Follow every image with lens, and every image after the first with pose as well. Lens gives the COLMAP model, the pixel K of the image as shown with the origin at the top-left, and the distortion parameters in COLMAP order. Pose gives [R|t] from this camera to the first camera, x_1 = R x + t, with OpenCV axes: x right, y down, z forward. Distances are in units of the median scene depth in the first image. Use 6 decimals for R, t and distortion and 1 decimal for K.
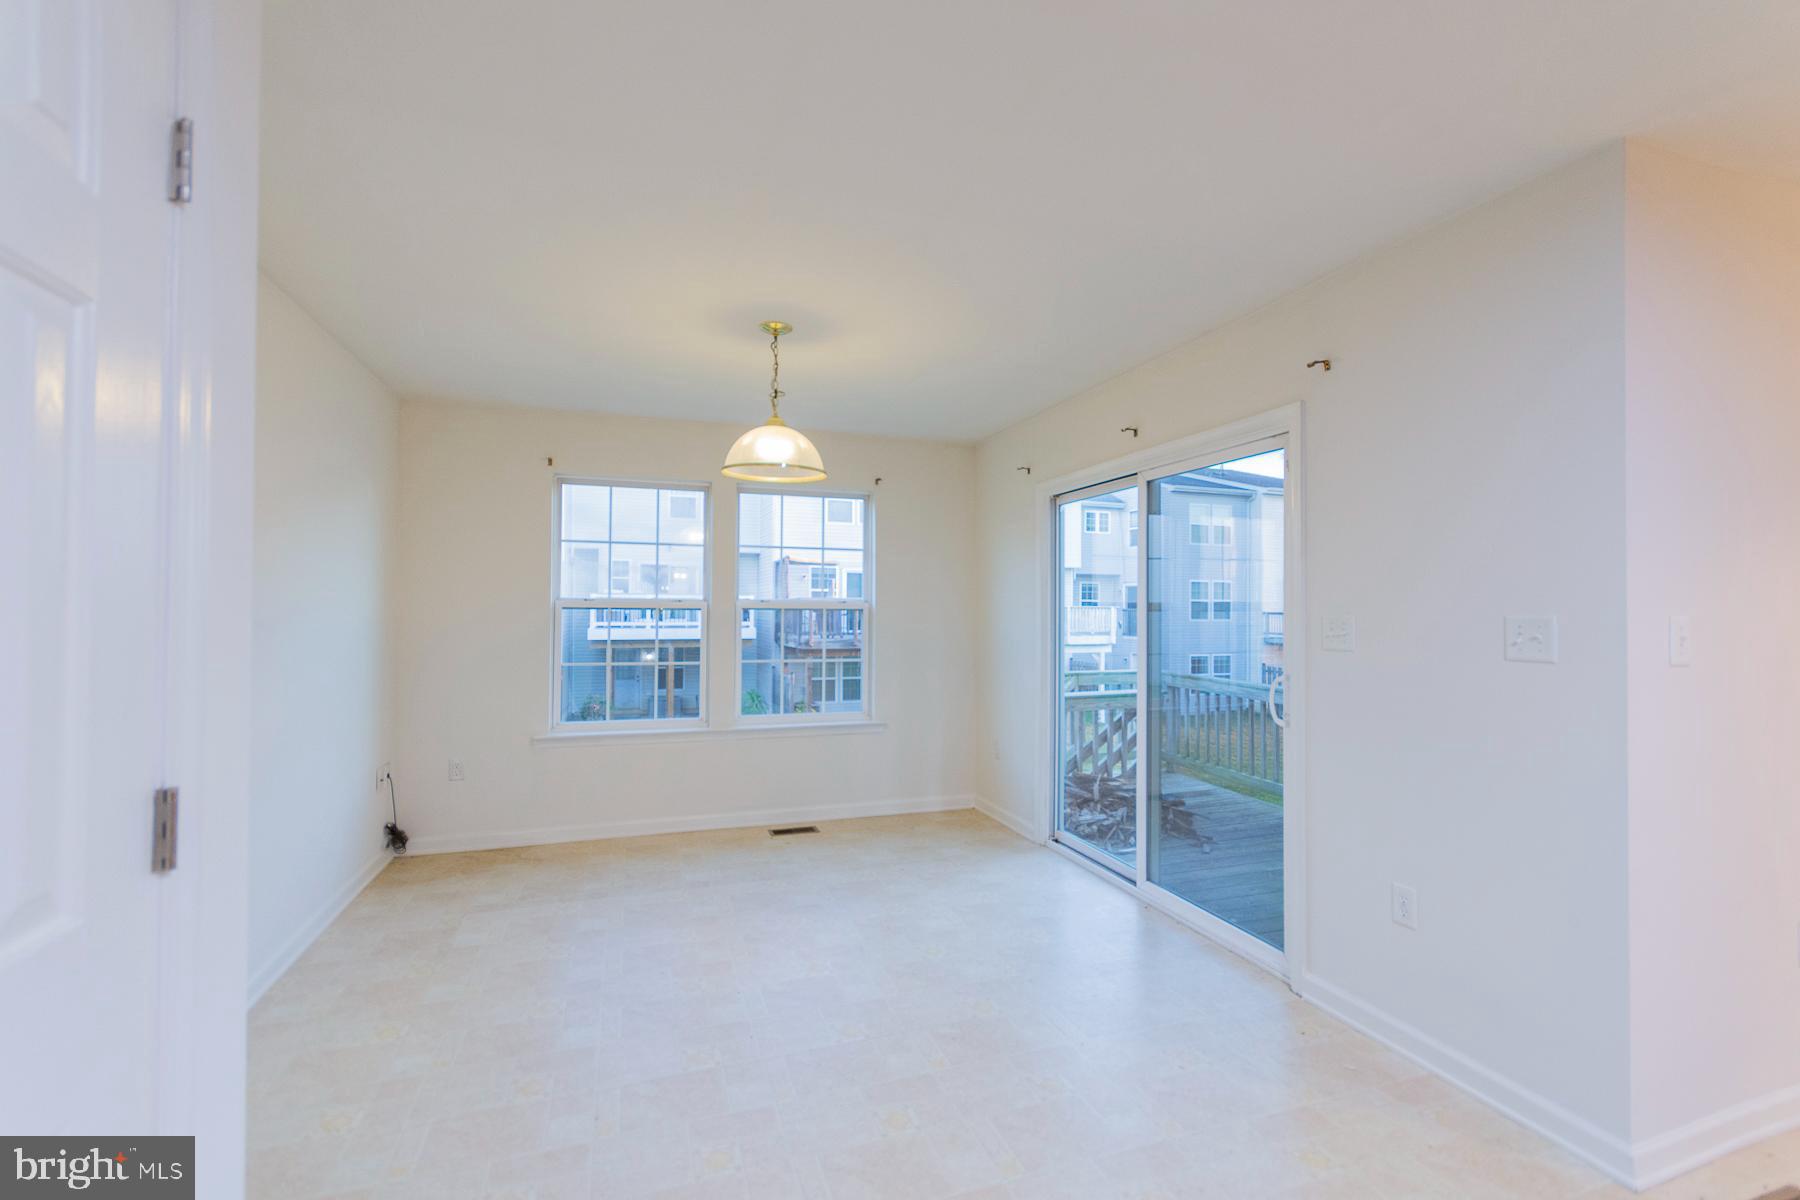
lens RADIAL K [[788.3, 0, 903.1], [0, 788.3, 600.2], [0, 0, 1]] dist [0.008303, -0.002185]
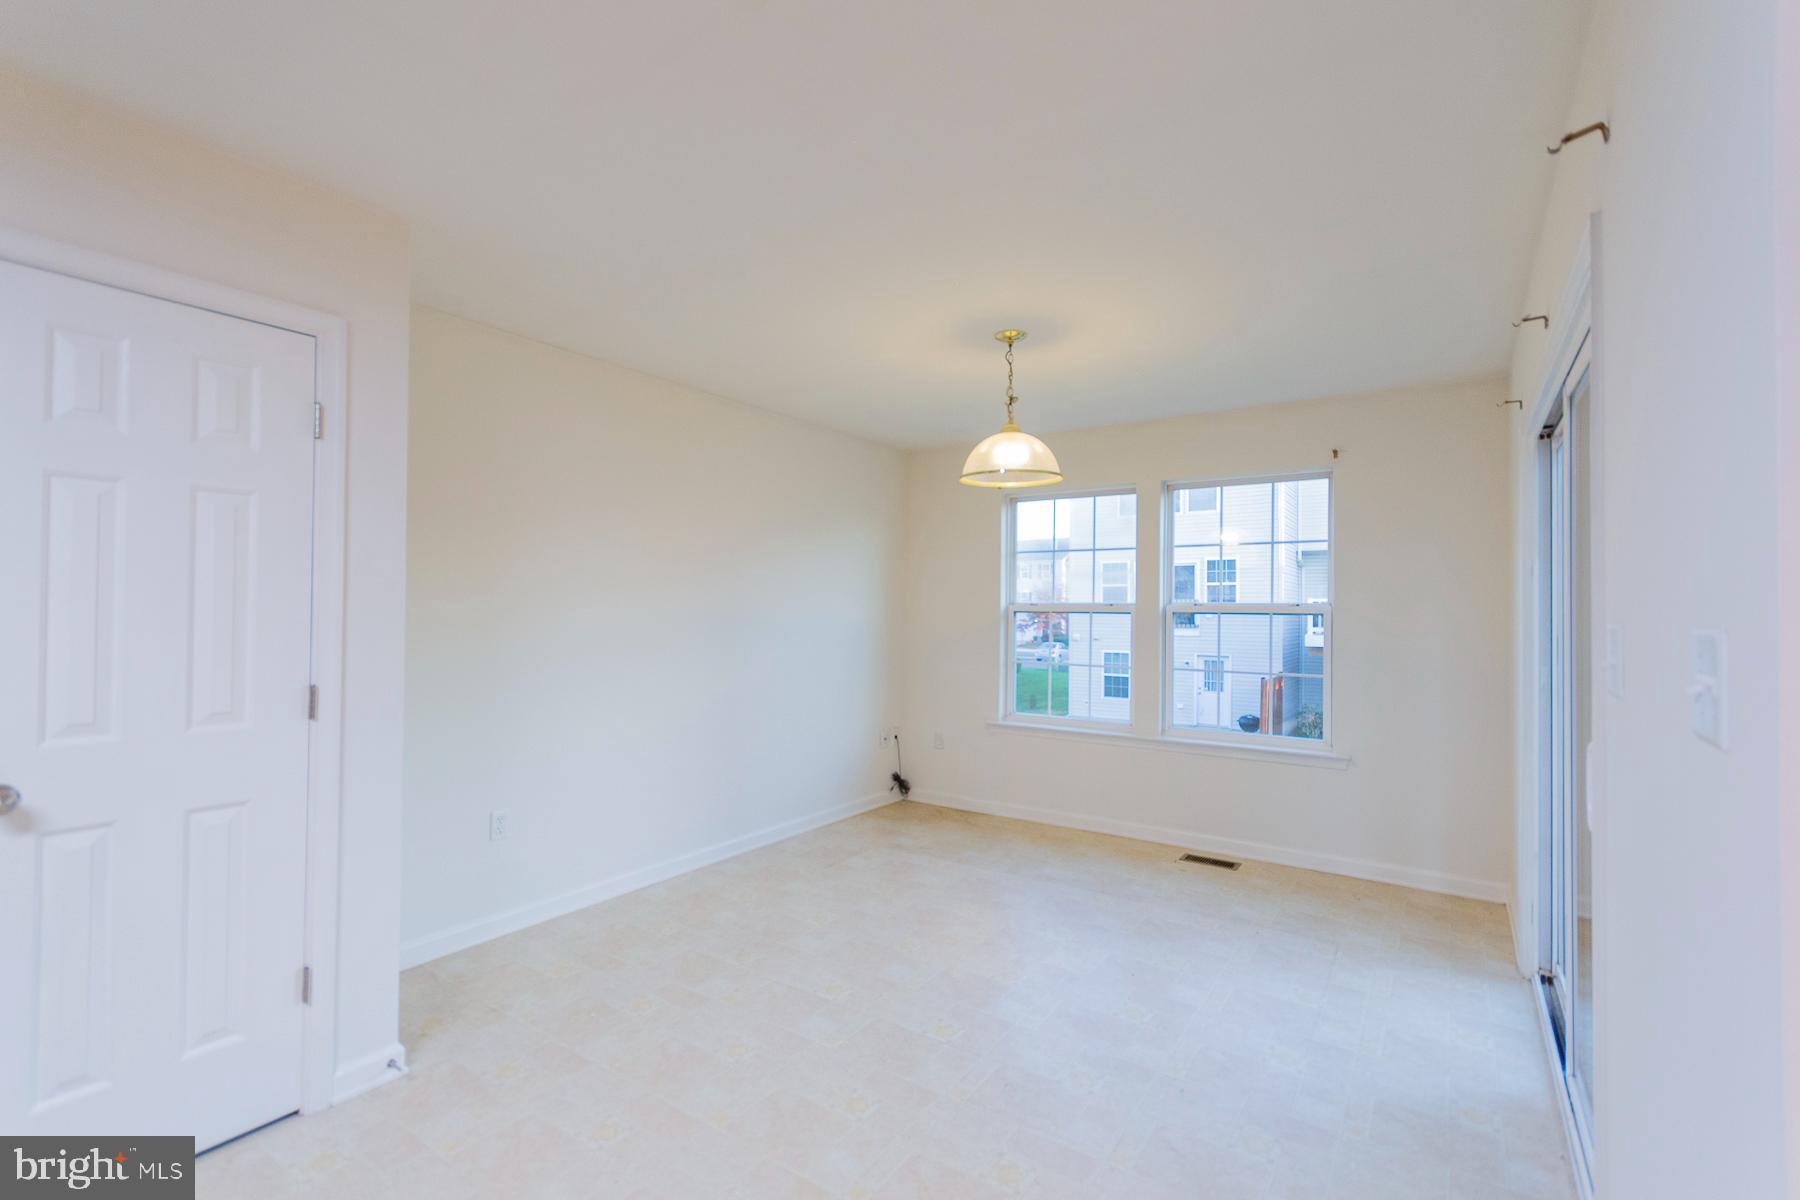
lens RADIAL K [[788.3, 0, 898.7], [0, 788.3, 606.4], [0, 0, 1]] dist [0.008303, -0.002185]
pose [[0.591105, -0.004745, -0.806581, 0.418123], [0.005706, 0.999982, -0.001700, 0.002602], [0.806574, -0.003597, 0.591122, 0.207388]]
